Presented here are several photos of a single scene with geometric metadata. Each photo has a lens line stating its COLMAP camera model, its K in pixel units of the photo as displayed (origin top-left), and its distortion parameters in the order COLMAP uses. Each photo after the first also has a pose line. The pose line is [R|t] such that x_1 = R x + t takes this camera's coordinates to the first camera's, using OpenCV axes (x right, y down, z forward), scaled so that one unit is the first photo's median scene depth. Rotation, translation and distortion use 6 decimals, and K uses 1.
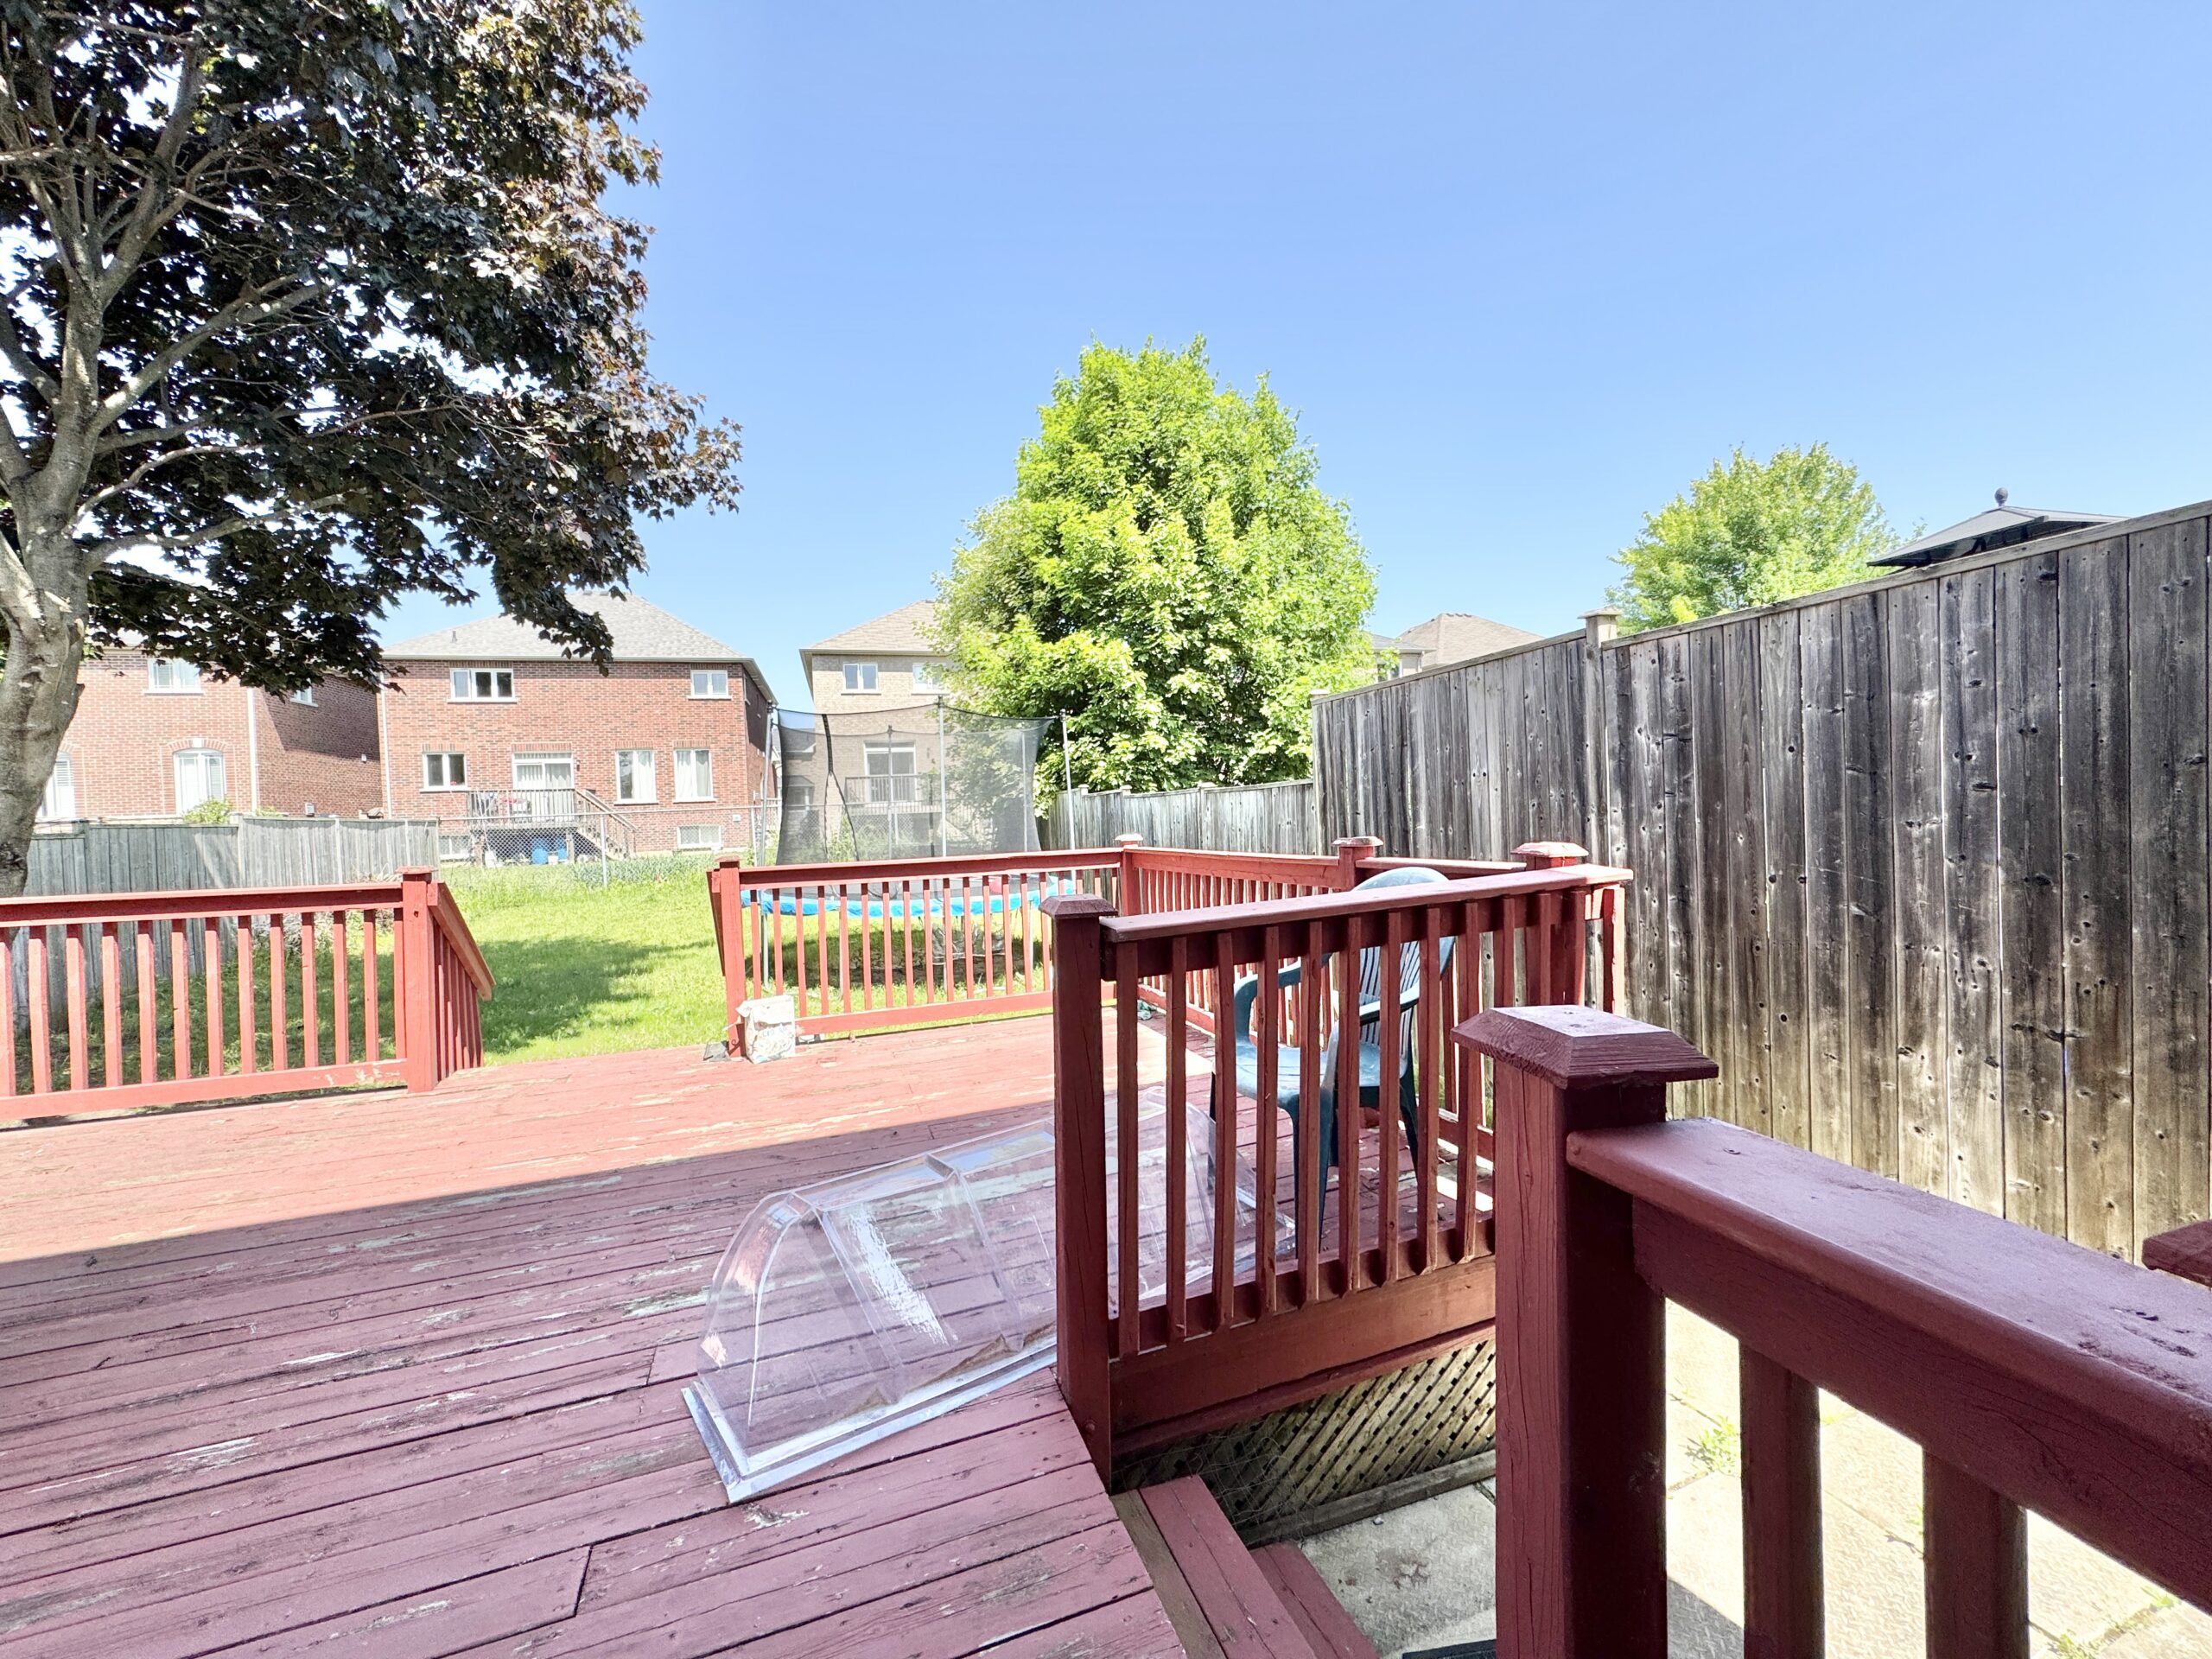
lens RADIAL K [[878.5, 0, 1105.2], [0, 878.5, 828.8], [0, 0, 1]] dist [-0.001236, 0.000822]
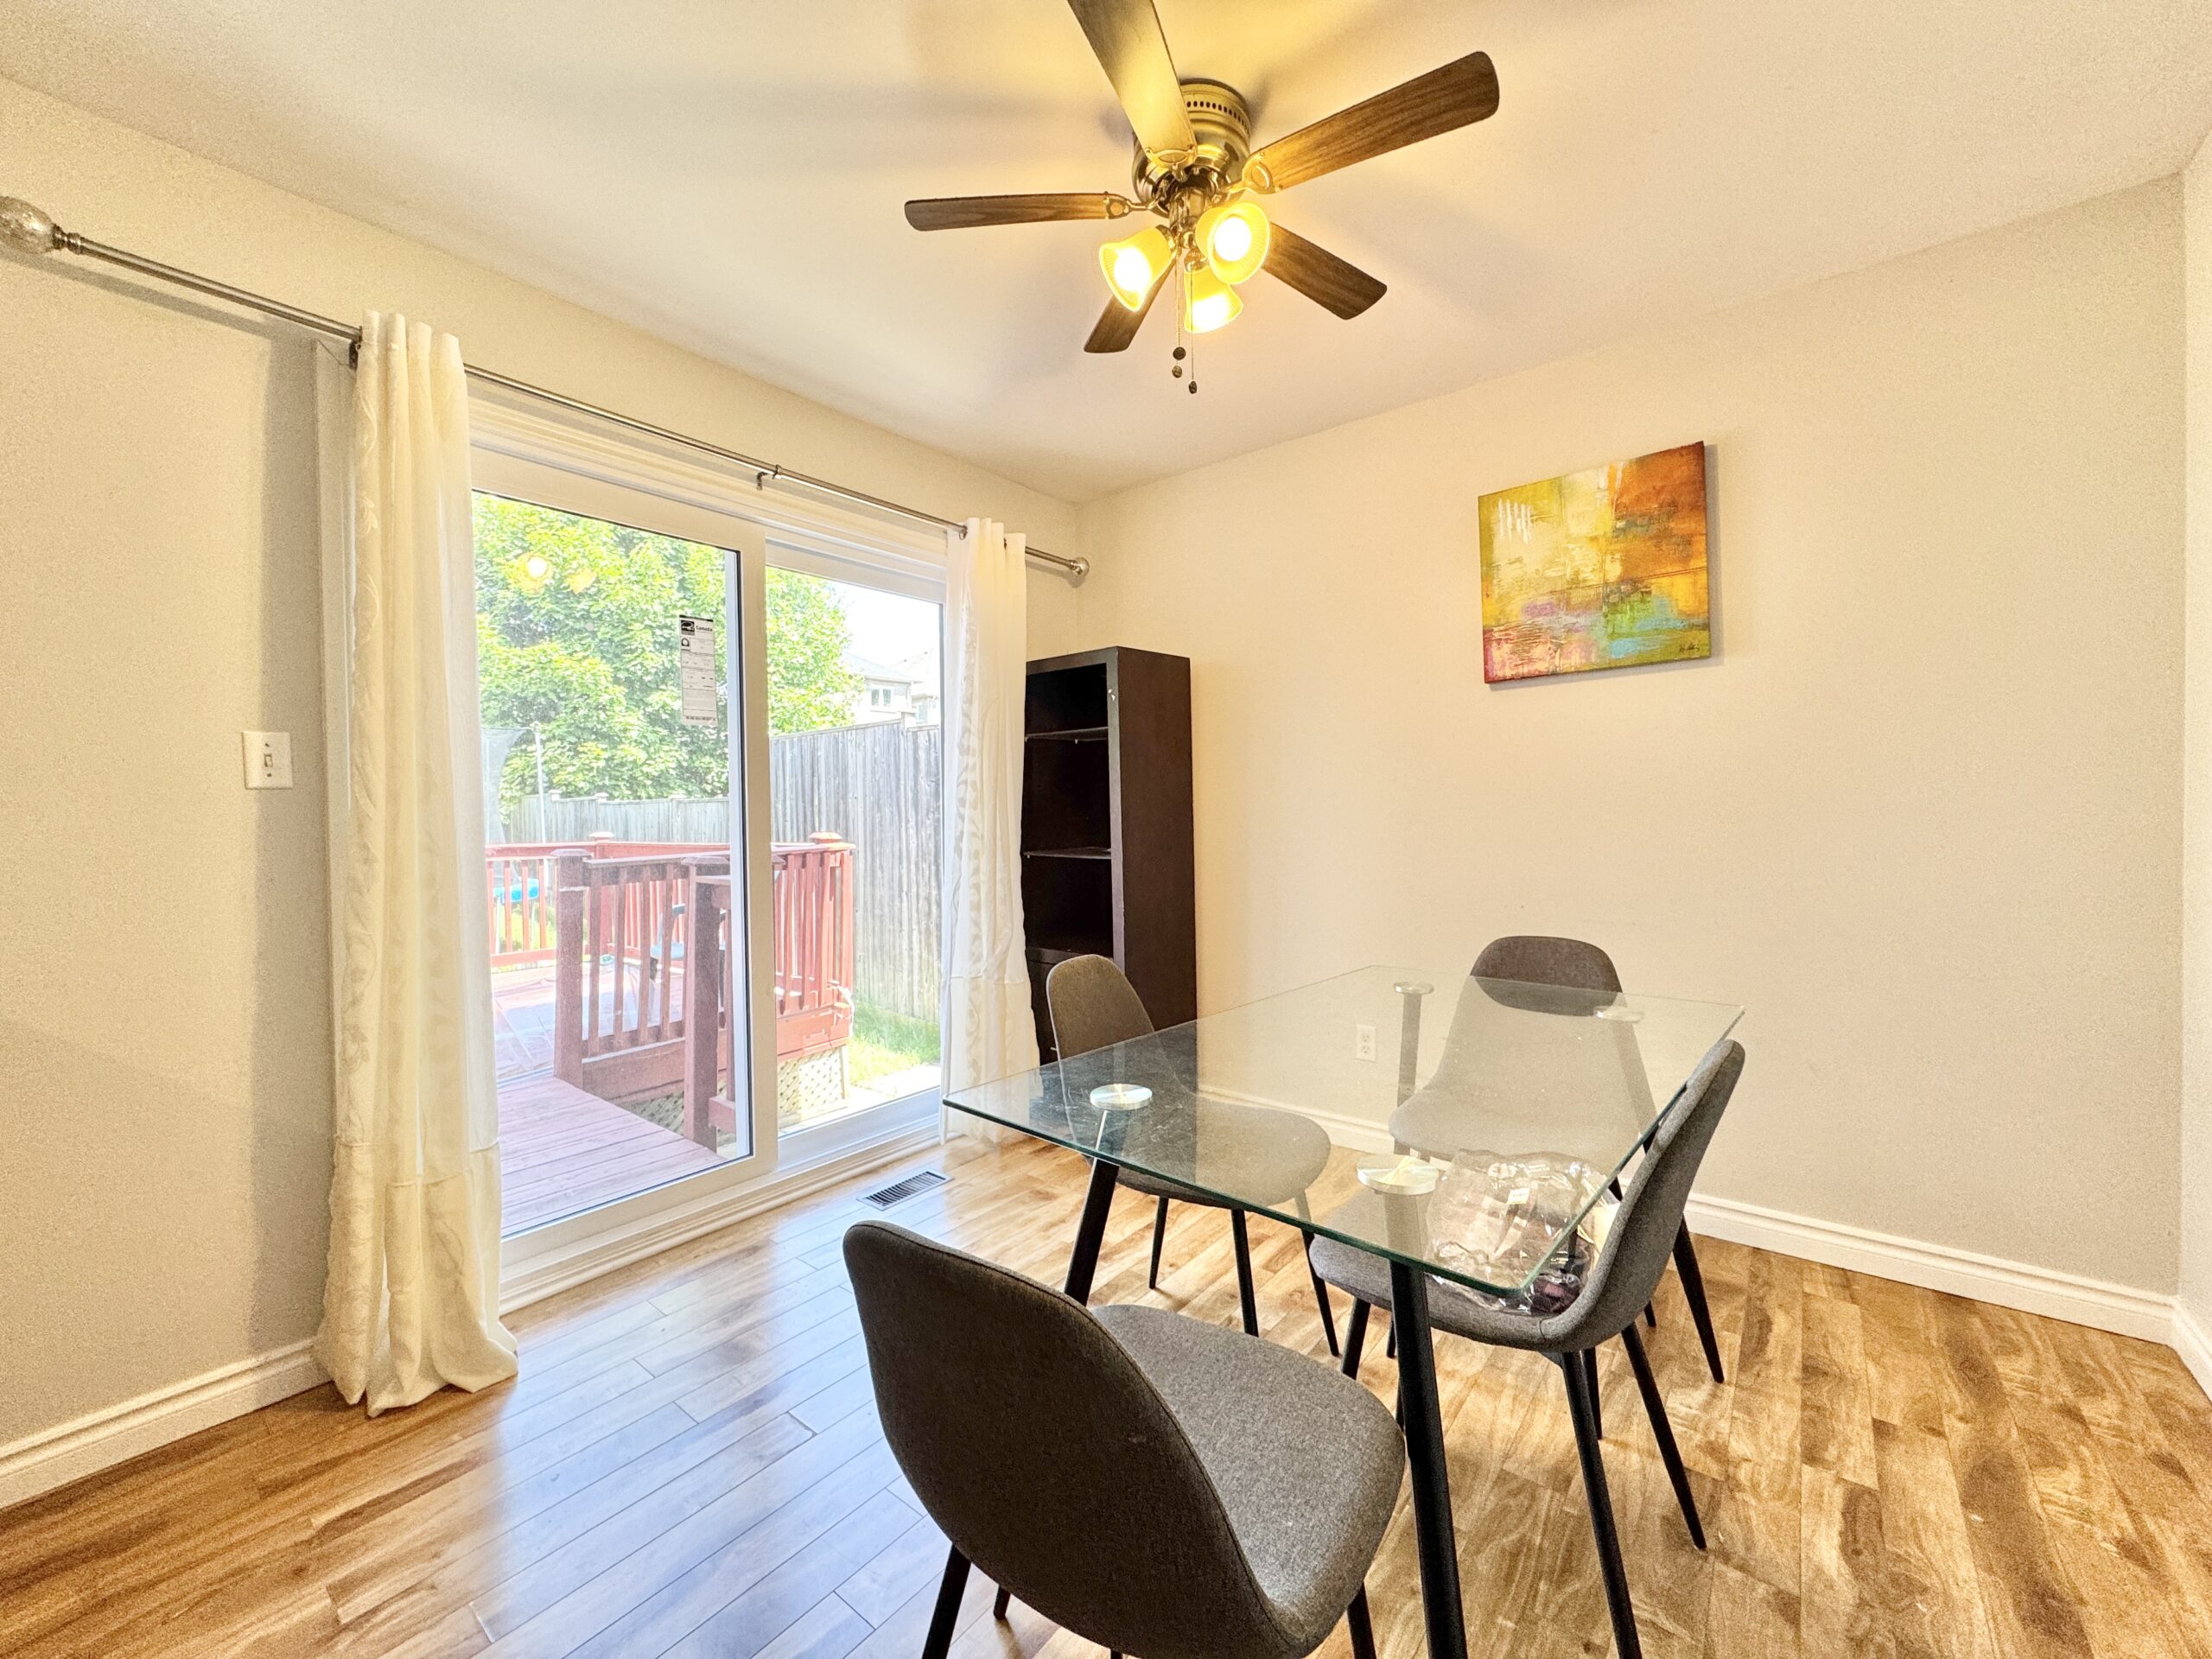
lens RADIAL K [[878.5, 0, 1101.9], [0, 878.5, 826.2], [0, 0, 1]] dist [-0.001236, 0.000822]
pose [[0.856533, 0.021456, 0.515646, -0.006733], [-0.011843, 0.999689, -0.021925, 0.012234], [-0.515956, 0.012673, 0.856521, -0.371414]]
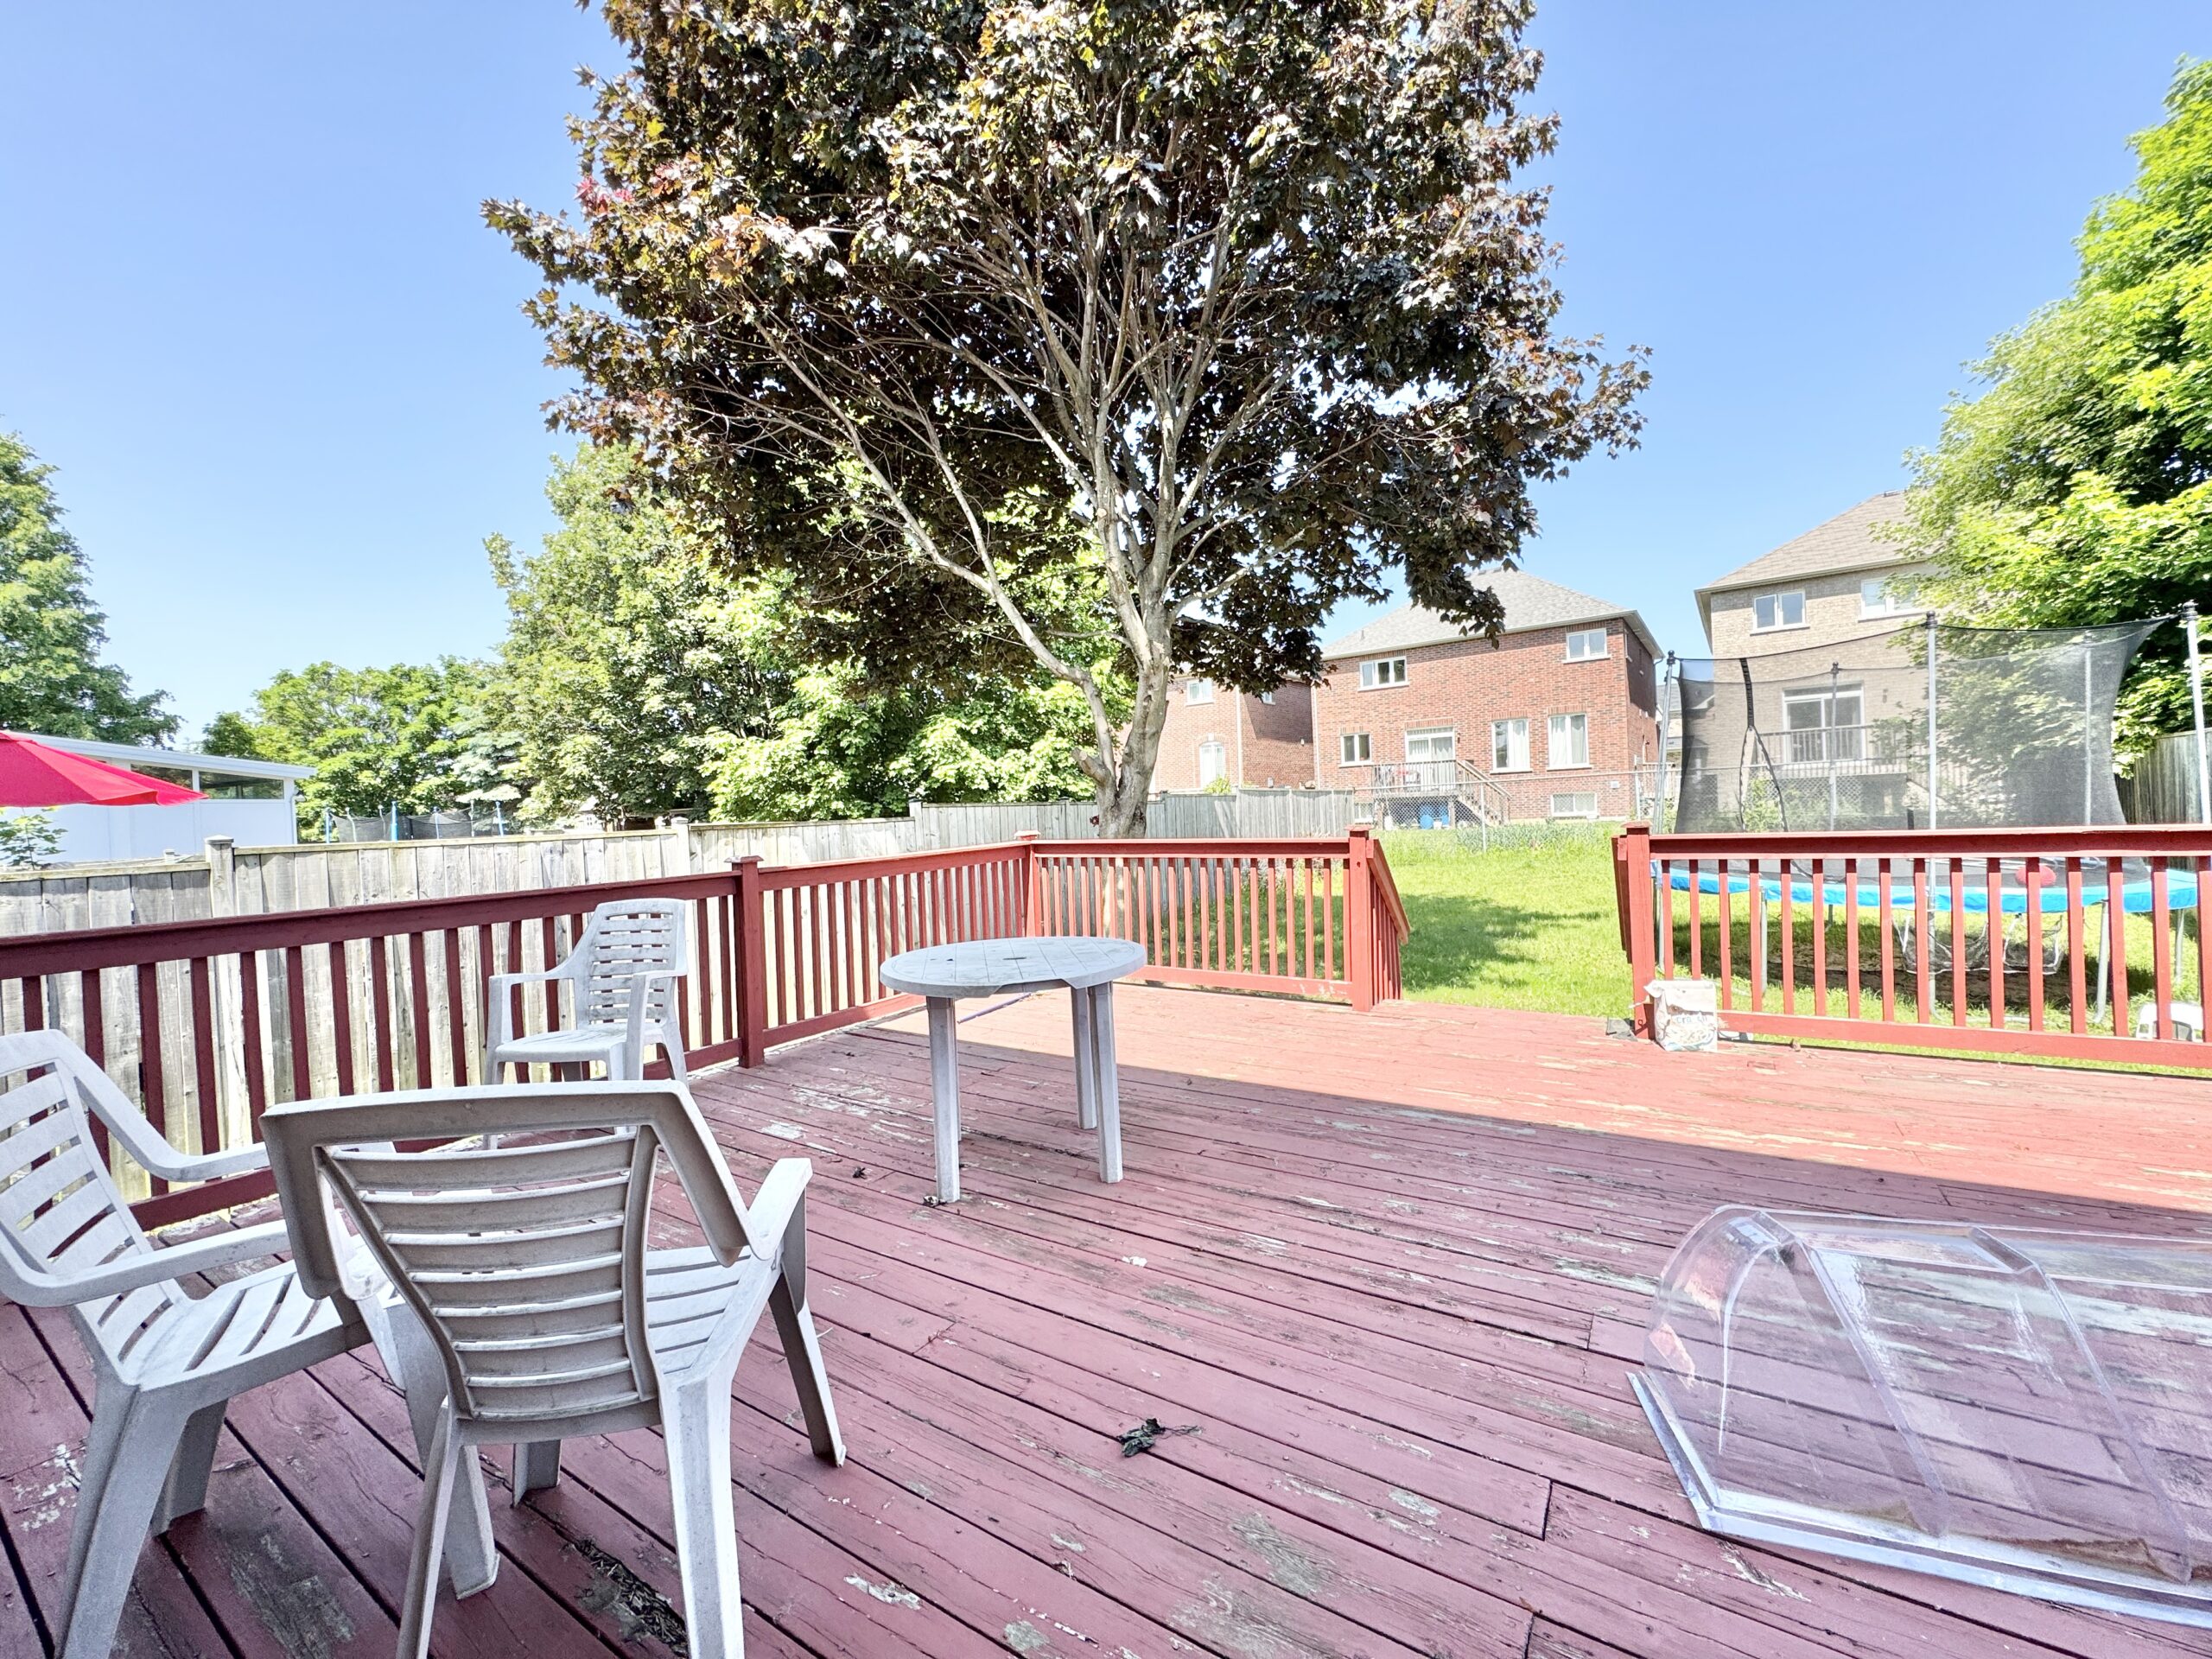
lens RADIAL K [[878.5, 0, 1104.5], [0, 878.5, 823.3], [0, 0, 1]] dist [-0.001236, 0.000822]
pose [[0.607192, 0.020335, -0.794295, -0.022673], [0.003517, 0.999594, 0.028280, 0.003003], [0.794548, -0.019965, 0.606873, -0.006461]]
